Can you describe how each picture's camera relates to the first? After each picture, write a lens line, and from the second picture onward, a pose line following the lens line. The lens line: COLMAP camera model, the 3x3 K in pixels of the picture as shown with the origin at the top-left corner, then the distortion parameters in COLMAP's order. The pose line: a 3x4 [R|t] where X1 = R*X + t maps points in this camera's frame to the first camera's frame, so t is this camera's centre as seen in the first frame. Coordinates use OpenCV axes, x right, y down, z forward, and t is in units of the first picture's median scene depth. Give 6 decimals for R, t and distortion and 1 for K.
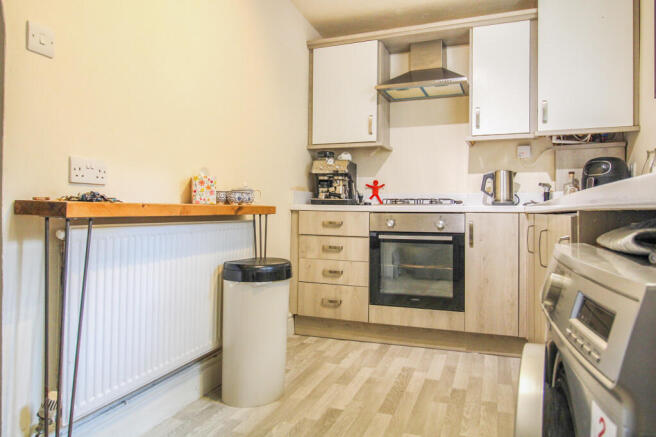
lens RADIAL K [[467.9, 0, 328.0], [0, 467.9, 218.5], [0, 0, 1]] dist [0.031543, 0.000468]
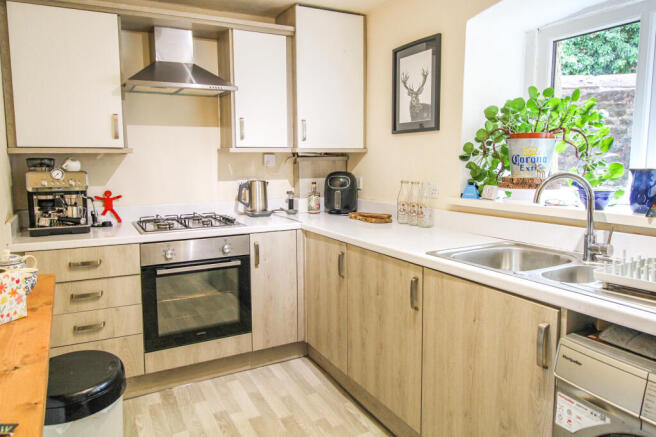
lens RADIAL K [[467.9, 0, 328.0], [0, 467.9, 218.5], [0, 0, 1]] dist [0.031543, 0.000468]
pose [[0.660375, -0.111993, 0.742538, -0.290874], [0.020733, 0.991159, 0.131052, -0.154504], [-0.750650, -0.071148, 0.656858, 0.231698]]
